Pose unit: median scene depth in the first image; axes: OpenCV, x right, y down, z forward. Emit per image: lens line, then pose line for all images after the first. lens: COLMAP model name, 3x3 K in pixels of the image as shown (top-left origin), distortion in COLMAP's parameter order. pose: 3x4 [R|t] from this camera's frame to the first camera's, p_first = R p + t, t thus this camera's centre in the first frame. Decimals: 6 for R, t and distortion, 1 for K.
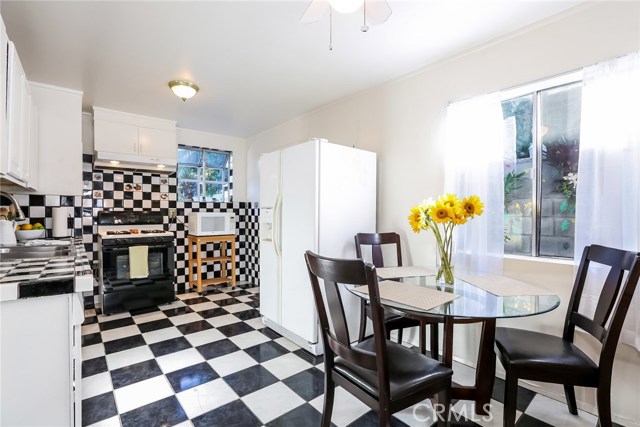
lens RADIAL K [[294.1, 0, 319.4], [0, 294.1, 216.3], [0, 0, 1]] dist [-0.004806, 0.000064]
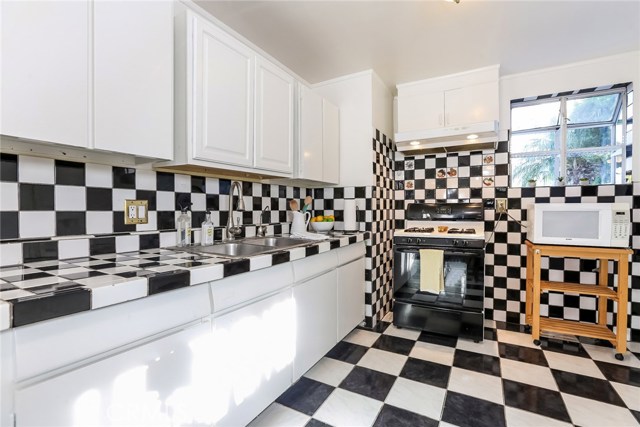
lens RADIAL K [[294.1, 0, 322.8], [0, 294.1, 213.3], [0, 0, 1]] dist [-0.004806, 0.000064]
pose [[0.348729, 0.019083, -0.937029, -0.011482], [-0.006104, 0.999818, 0.018090, -0.002647], [0.937204, -0.000589, 0.348782, 0.401605]]
